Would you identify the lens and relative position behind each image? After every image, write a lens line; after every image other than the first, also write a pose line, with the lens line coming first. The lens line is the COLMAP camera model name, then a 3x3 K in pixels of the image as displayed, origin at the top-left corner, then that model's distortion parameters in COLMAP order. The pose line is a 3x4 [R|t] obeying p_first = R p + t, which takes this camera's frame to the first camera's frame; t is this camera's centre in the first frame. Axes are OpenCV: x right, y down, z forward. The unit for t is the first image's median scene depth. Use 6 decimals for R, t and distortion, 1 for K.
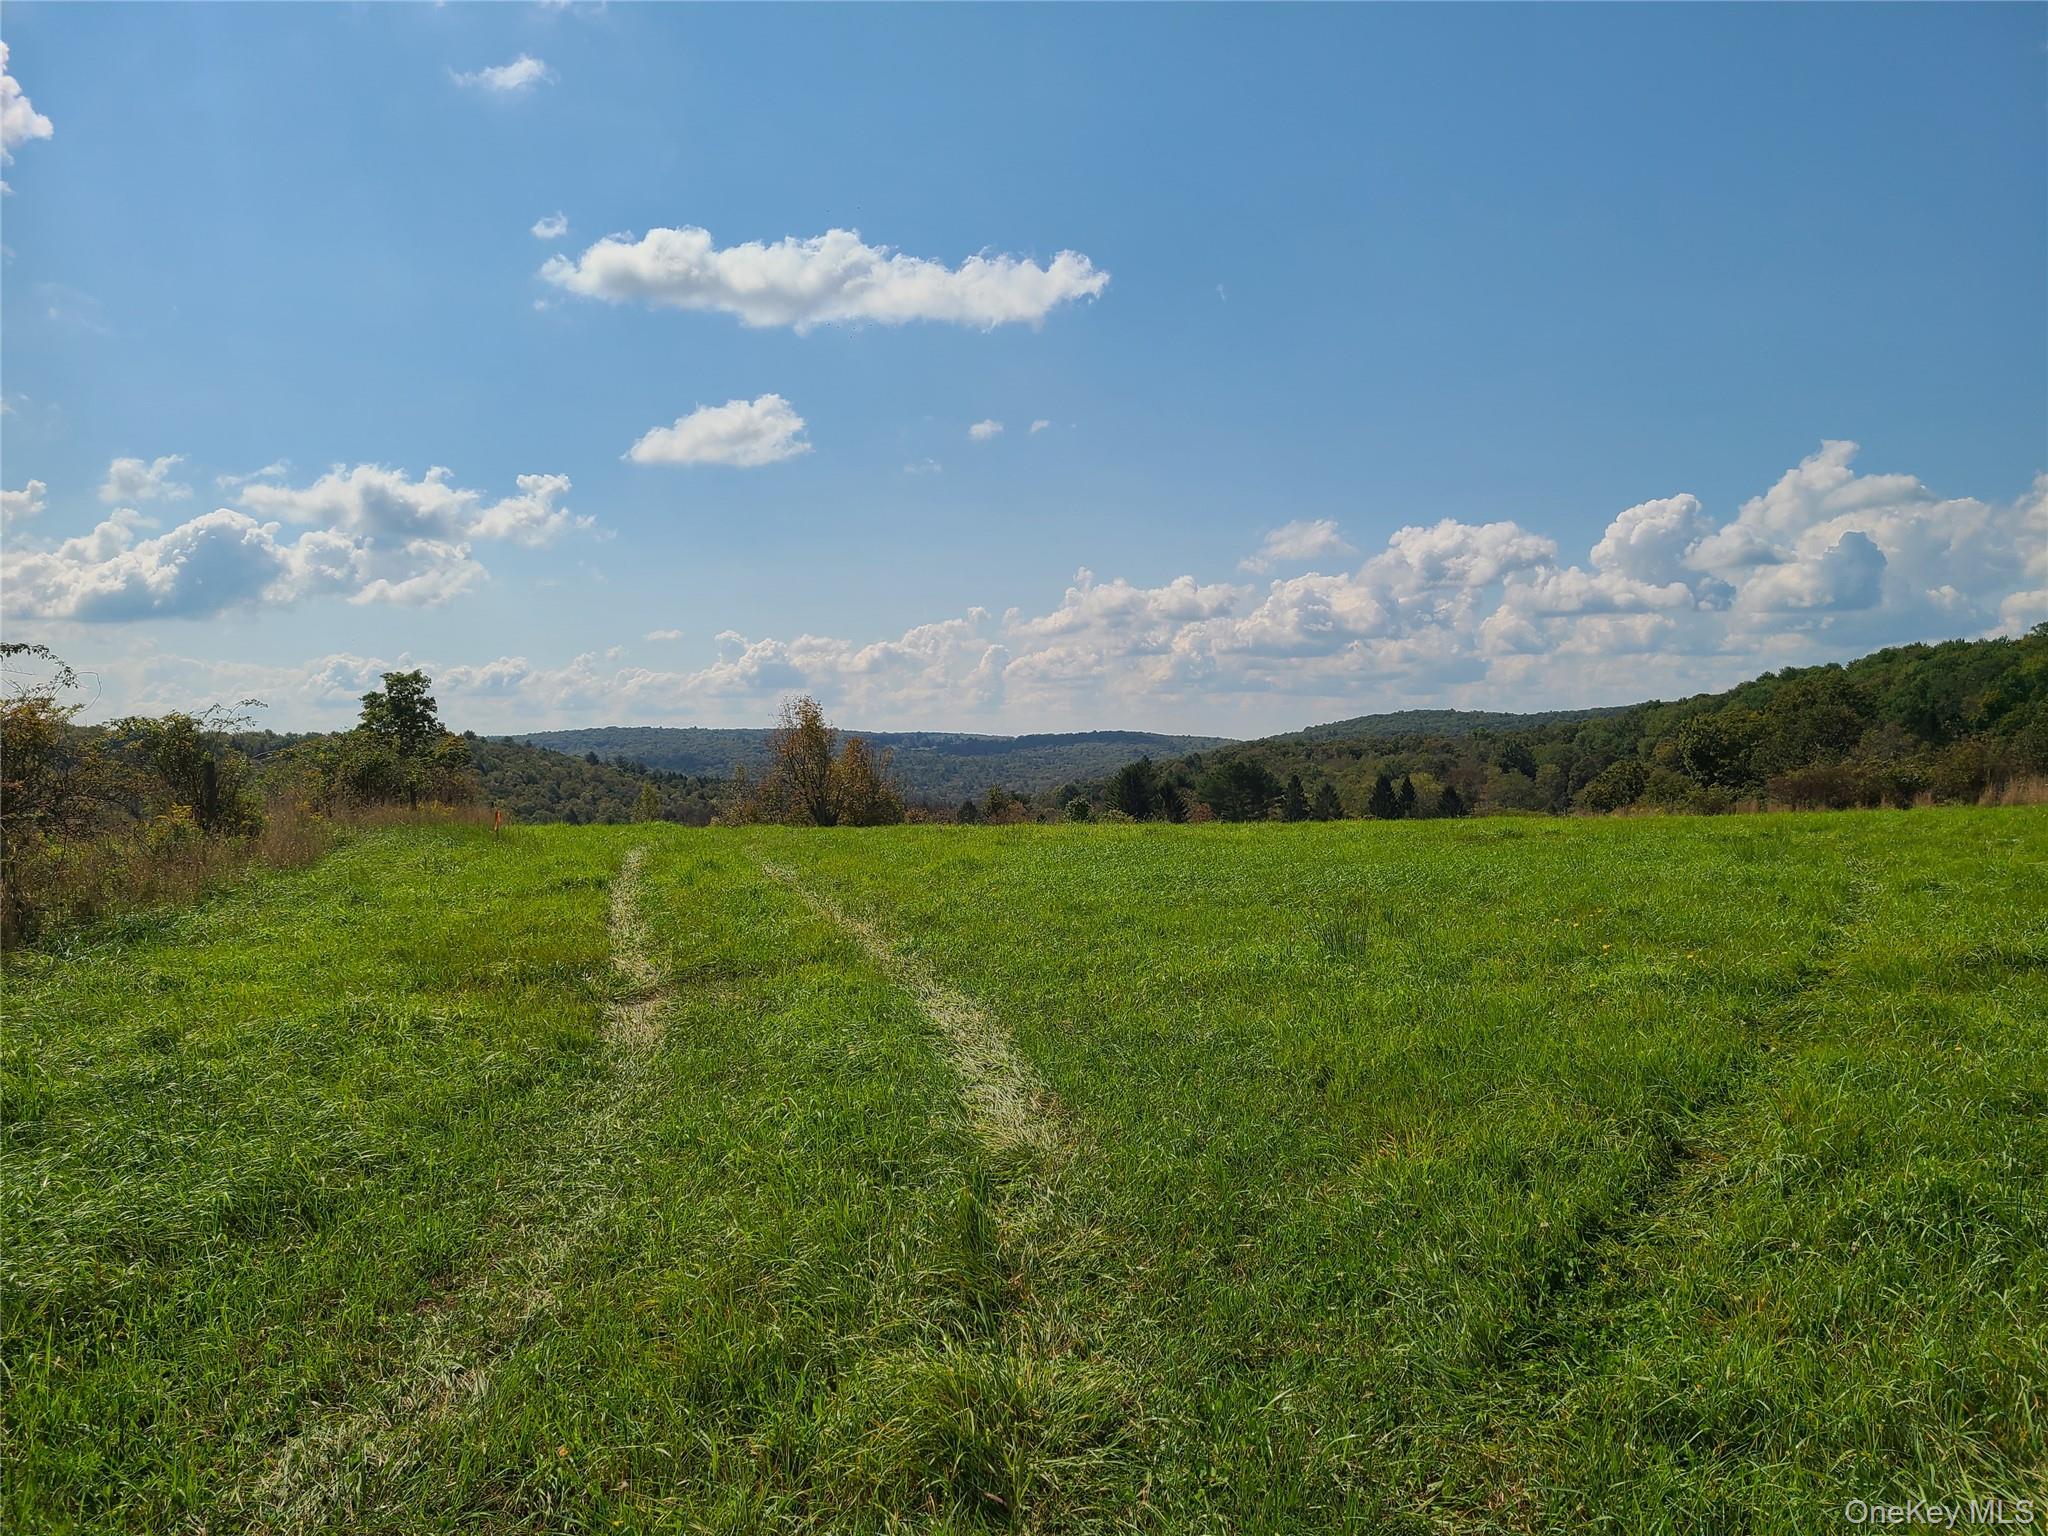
lens RADIAL K [[1545.3, 0, 1033.4], [0, 1545.3, 800.1], [0, 0, 1]] dist [0.068494, -0.052871]
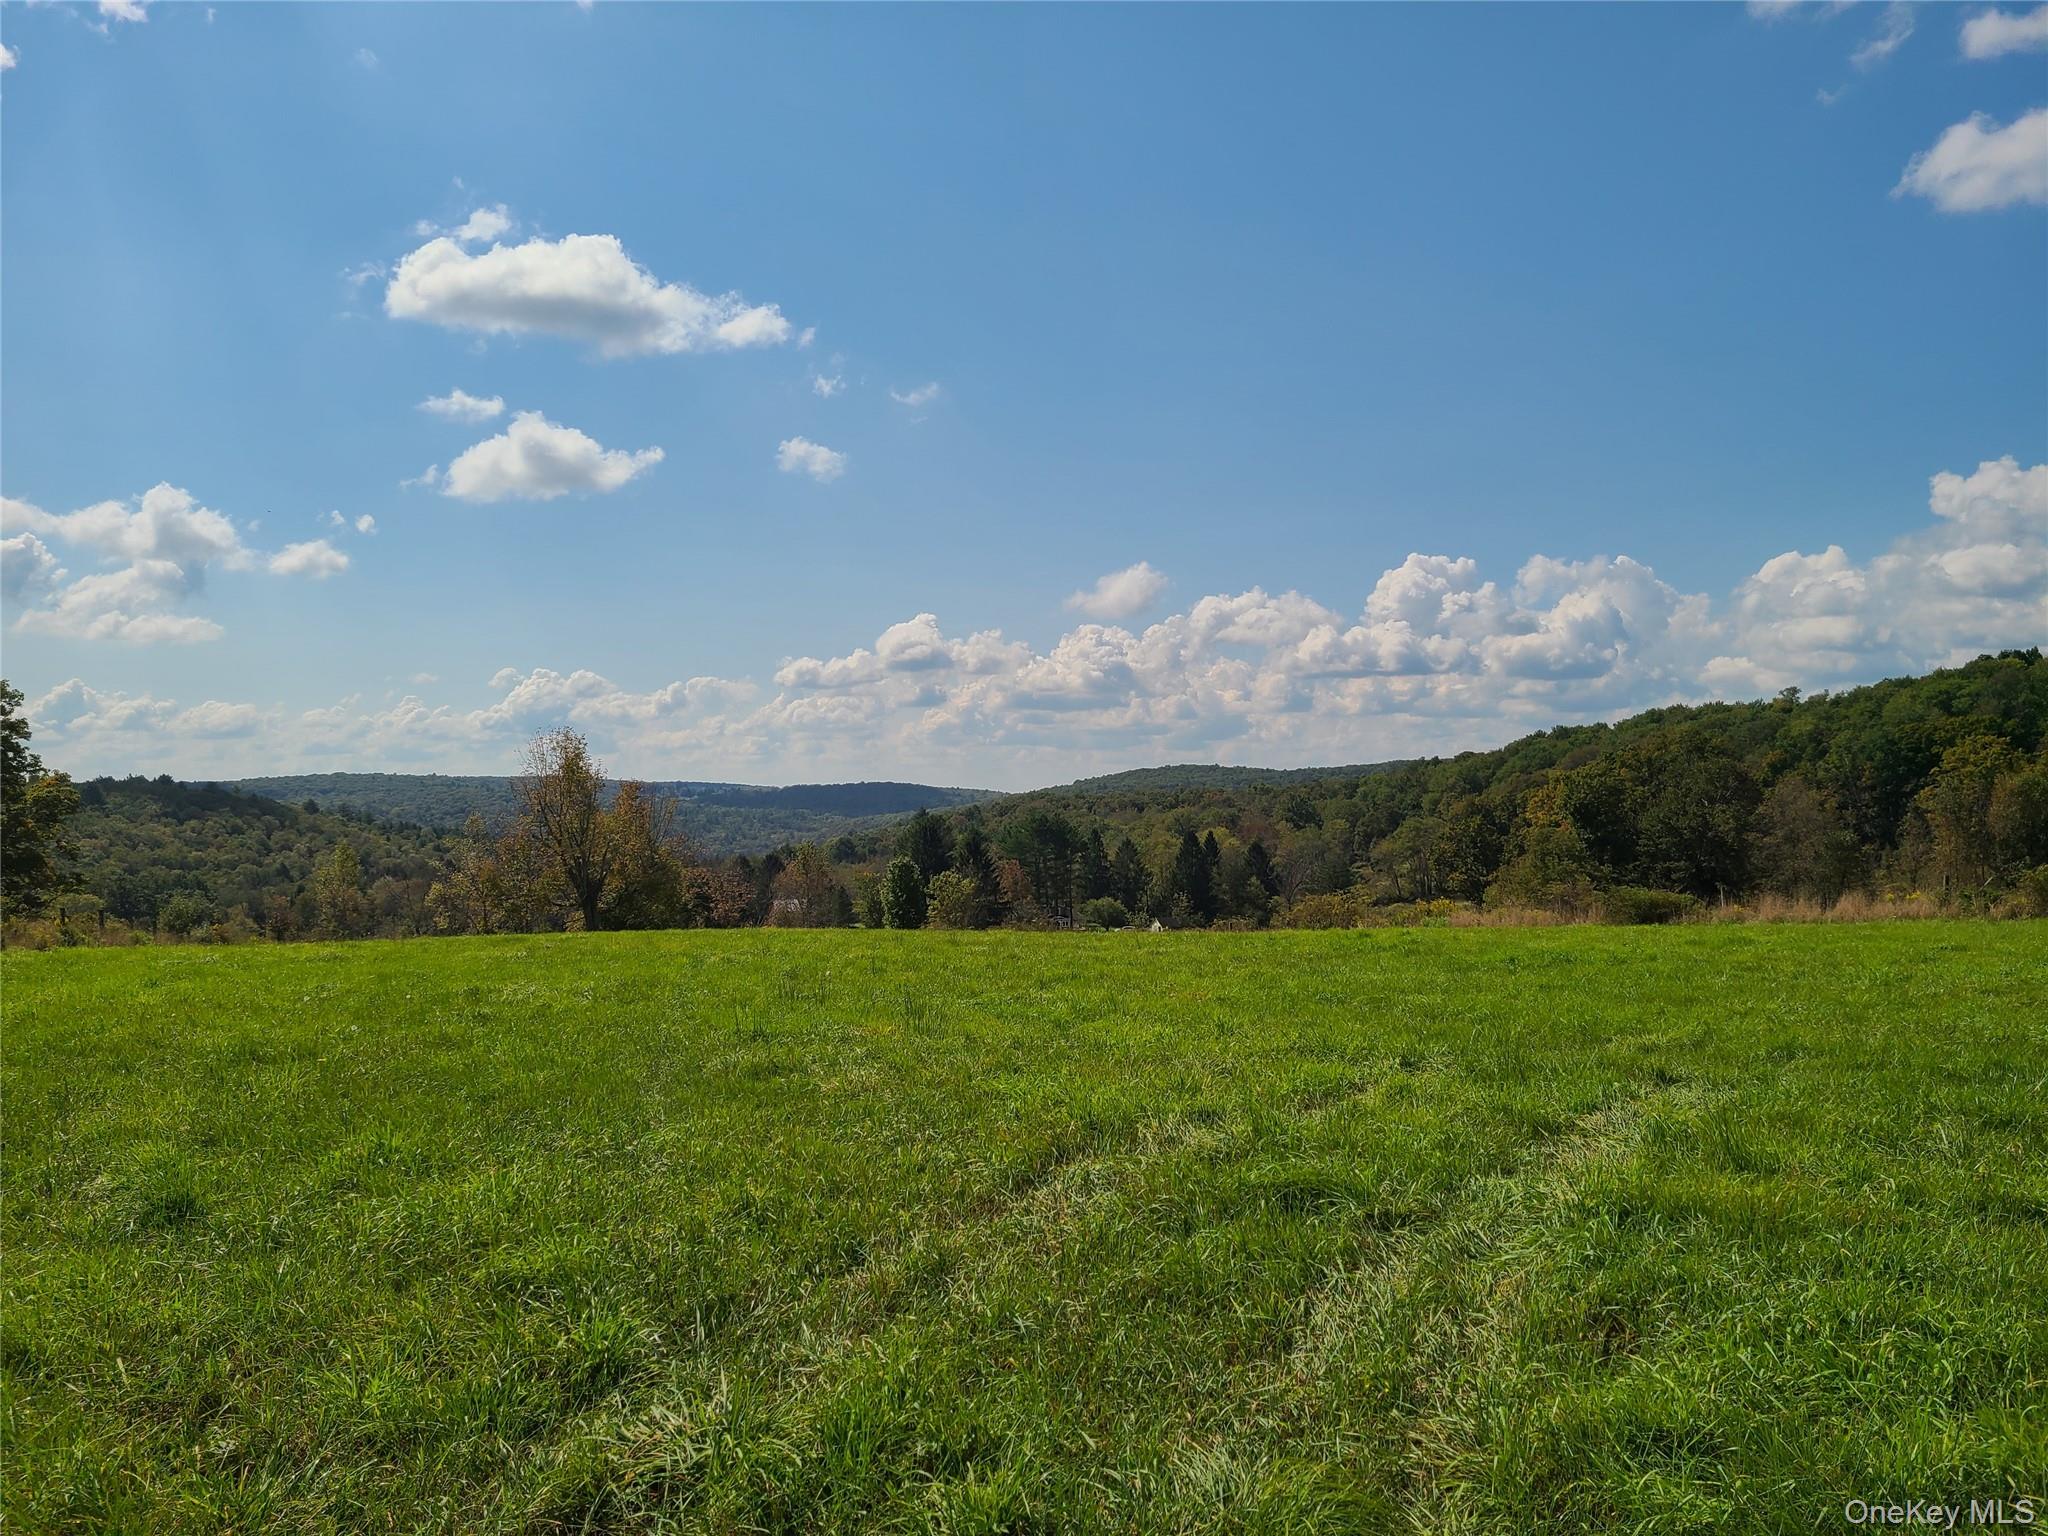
lens RADIAL K [[1545.3, 0, 1064.7], [0, 1545.3, 816.2], [0, 0, 1]] dist [0.068494, -0.052871]
pose [[0.985545, 0.005593, 0.169320, -0.090395], [-0.001698, 0.999731, -0.023140, -0.014316], [-0.169404, 0.022518, 0.985289, 0.455885]]
